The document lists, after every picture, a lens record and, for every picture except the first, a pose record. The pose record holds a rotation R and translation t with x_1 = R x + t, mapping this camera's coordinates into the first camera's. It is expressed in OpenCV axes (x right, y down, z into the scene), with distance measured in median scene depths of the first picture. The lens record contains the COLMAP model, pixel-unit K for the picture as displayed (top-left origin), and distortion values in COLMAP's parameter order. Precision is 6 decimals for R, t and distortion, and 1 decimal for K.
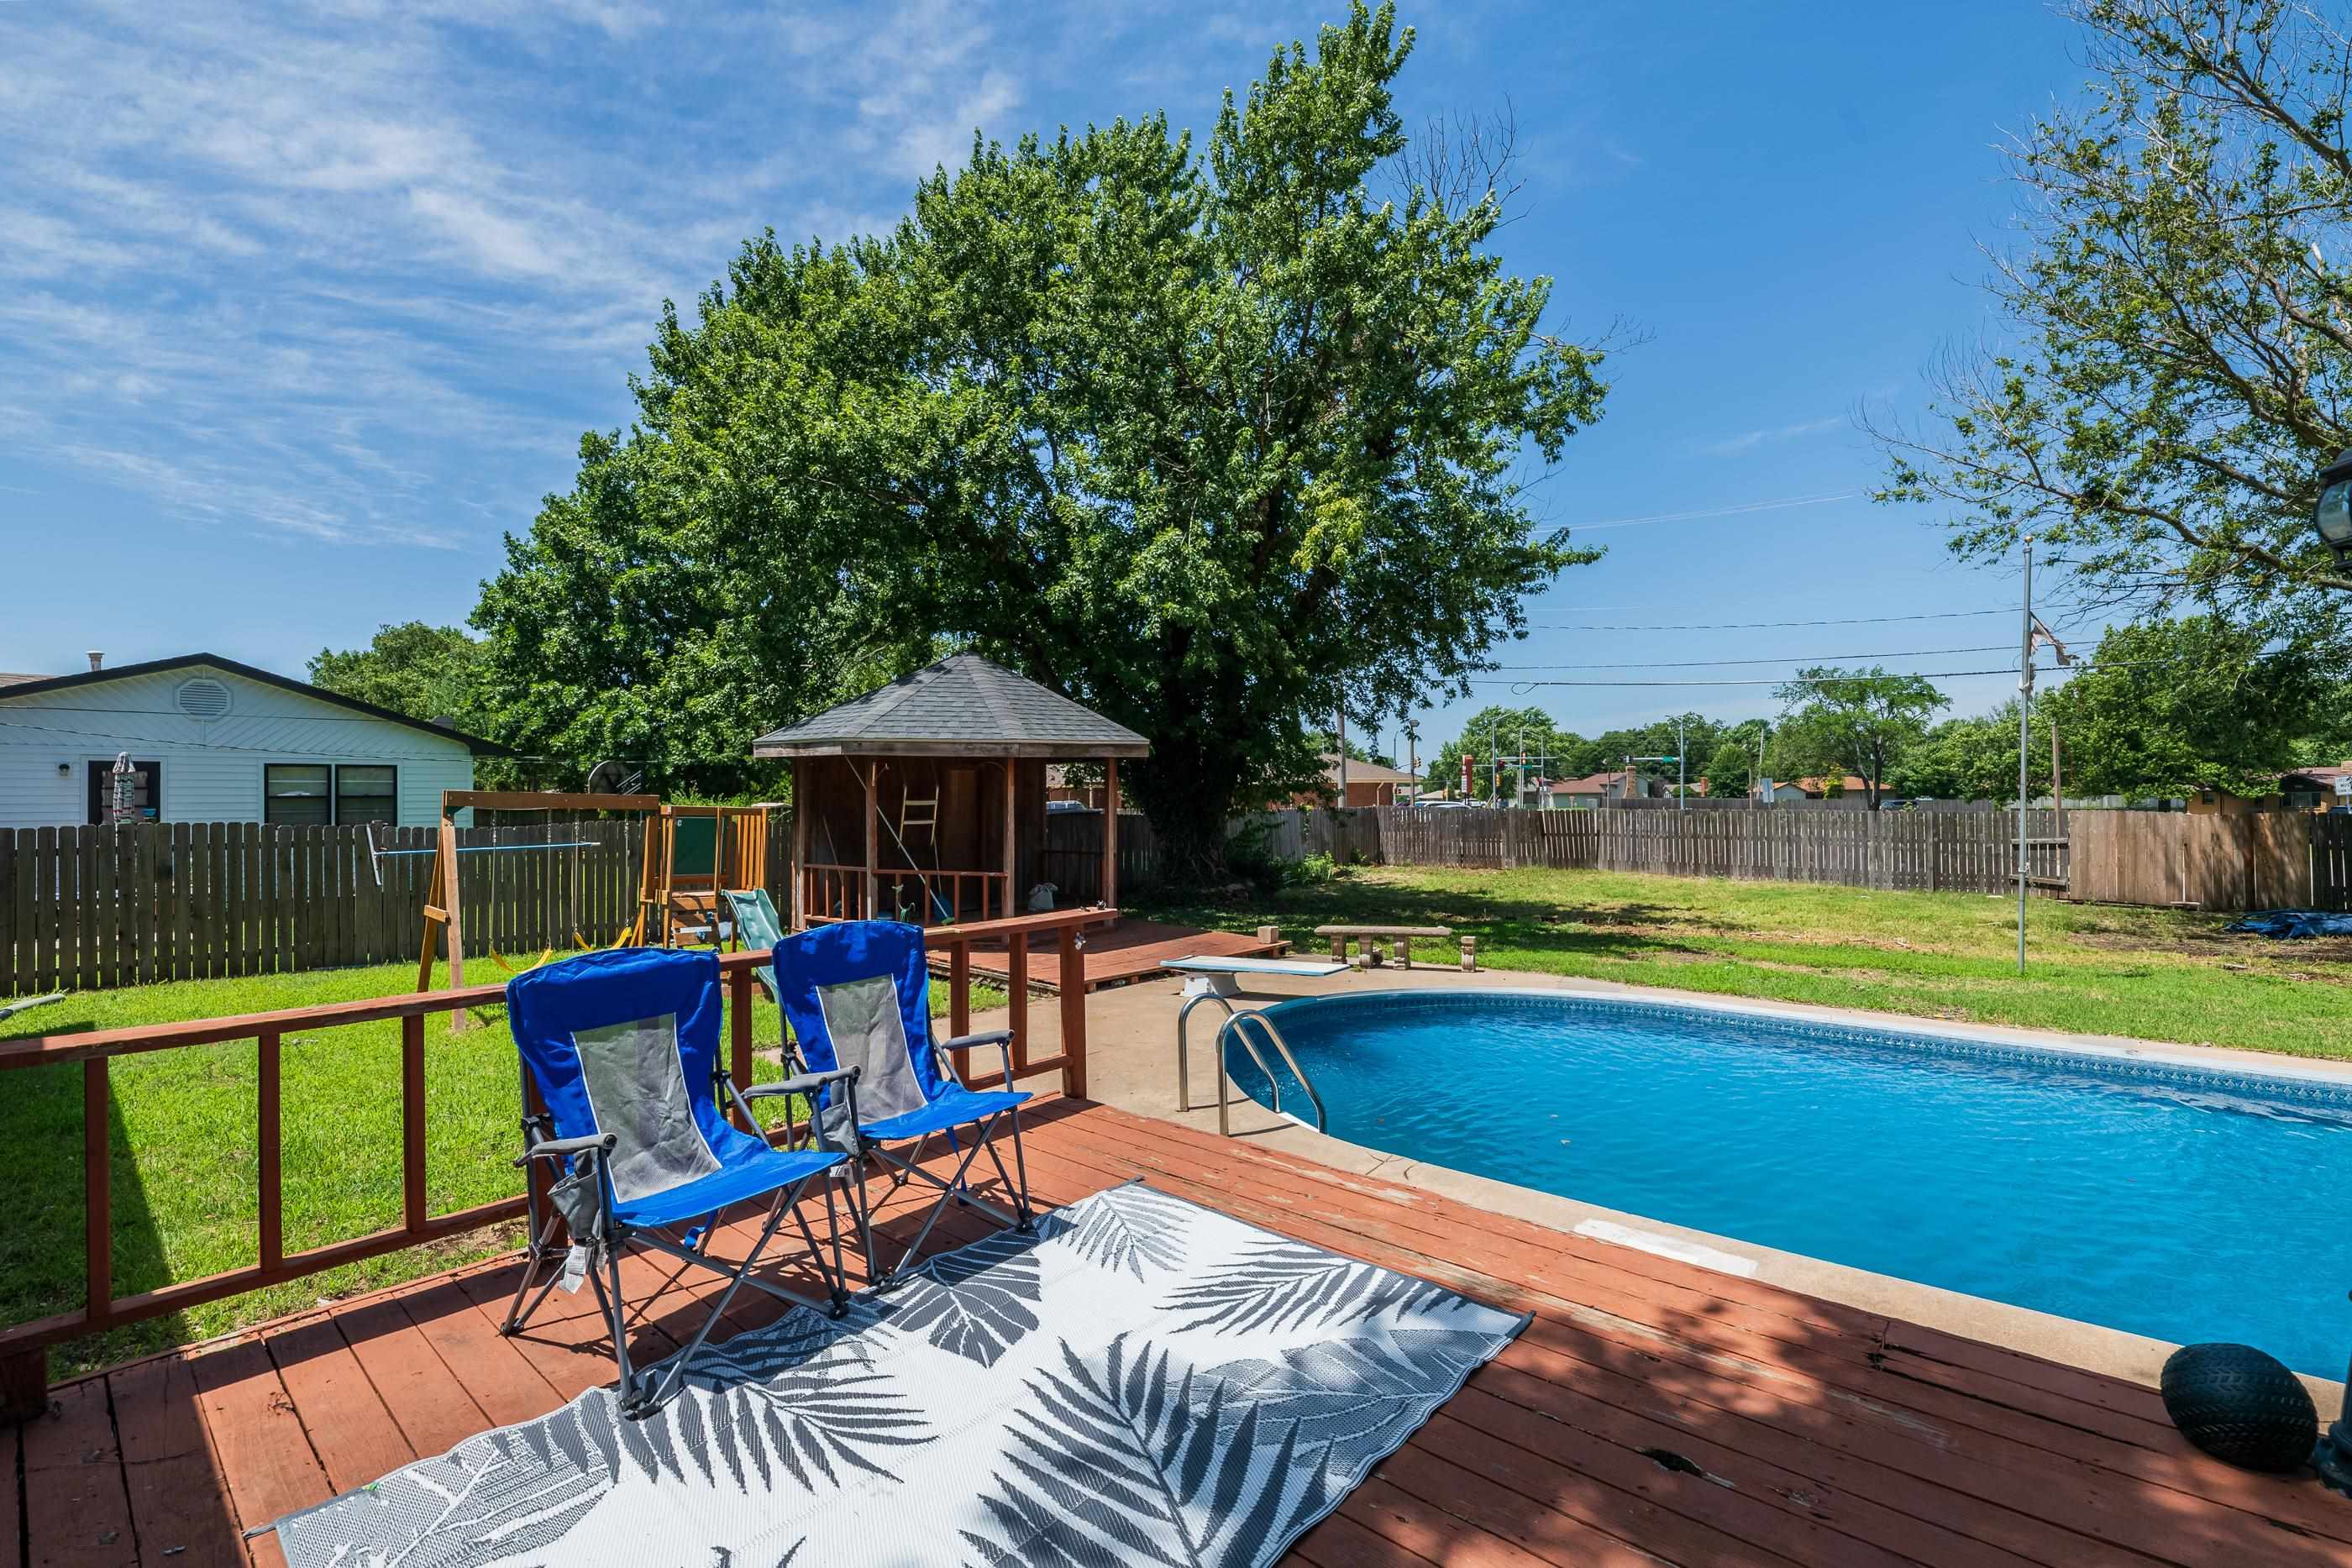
lens RADIAL K [[1028.6, 0, 1176.0], [0, 1028.6, 784.0], [0, 0, 1]] dist [0.000269, -0.000082]
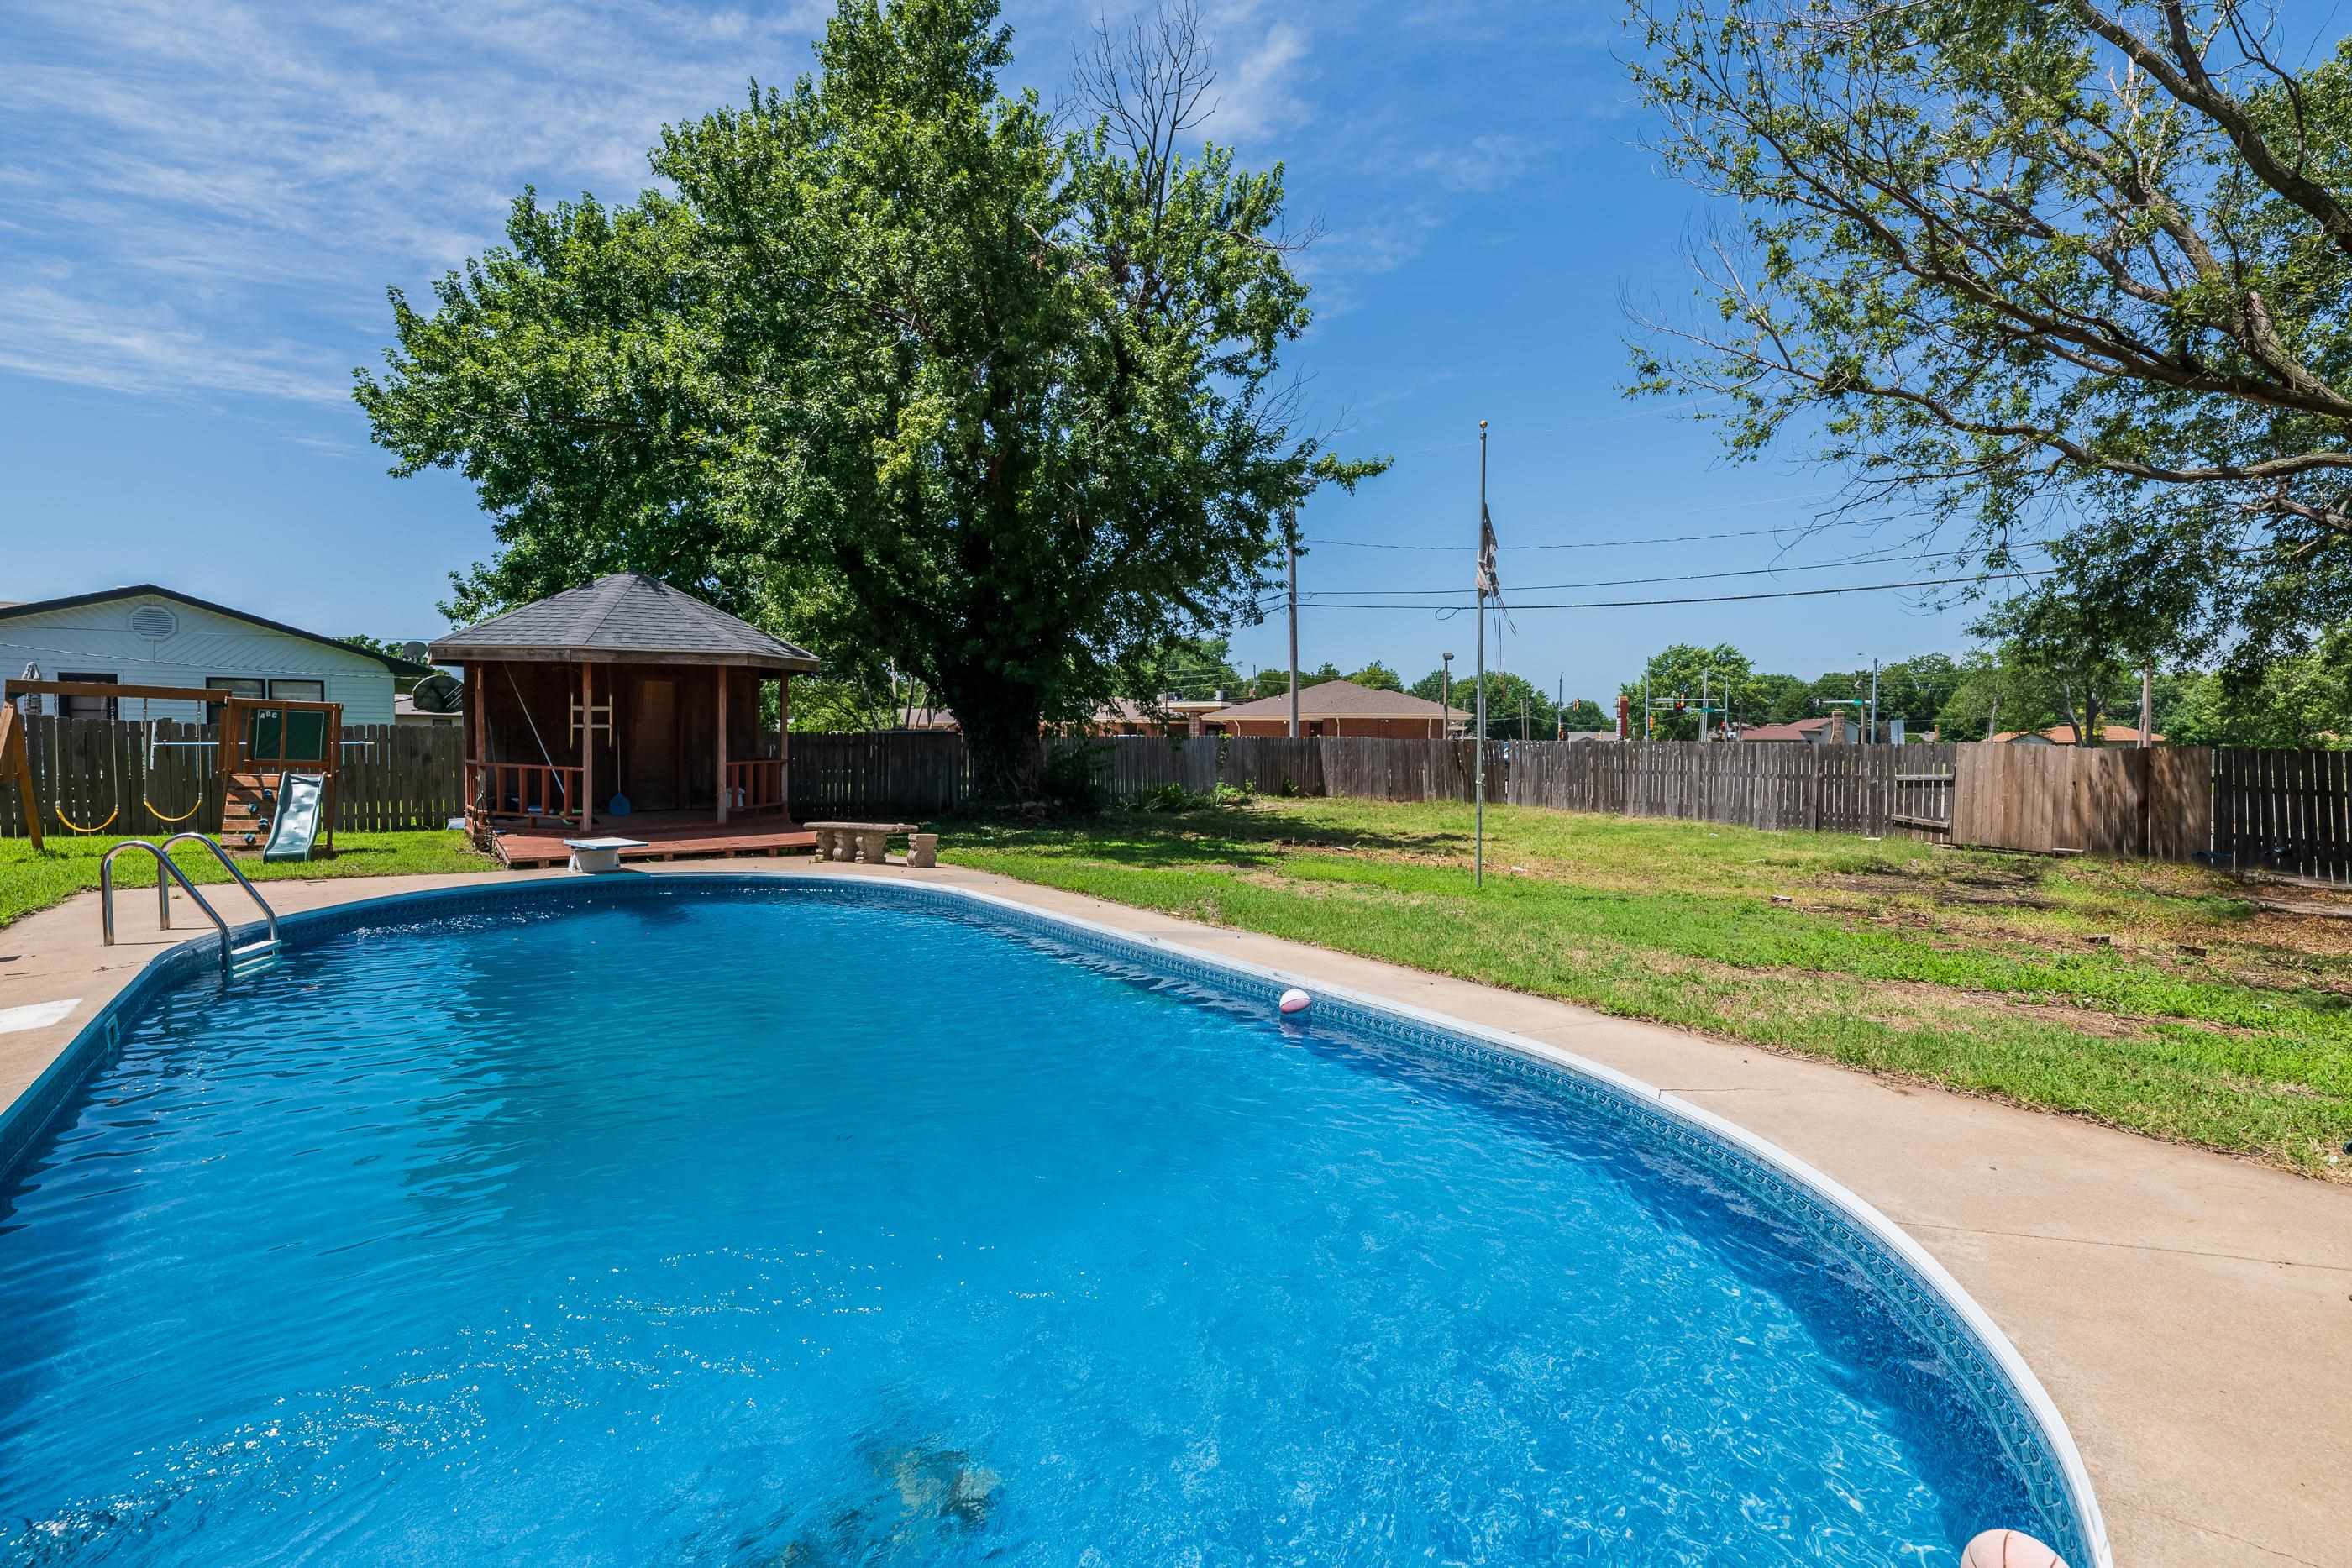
lens RADIAL K [[1022.4, 0, 1175.9], [0, 1022.4, 756.2], [0, 0, 1]] dist [-0.001241, -0.000499]
pose [[0.984649, 0.017794, -0.173639, 0.362407], [-0.012397, 0.999407, 0.032117, 0.017103], [0.174107, -0.029472, 0.984286, 0.021485]]
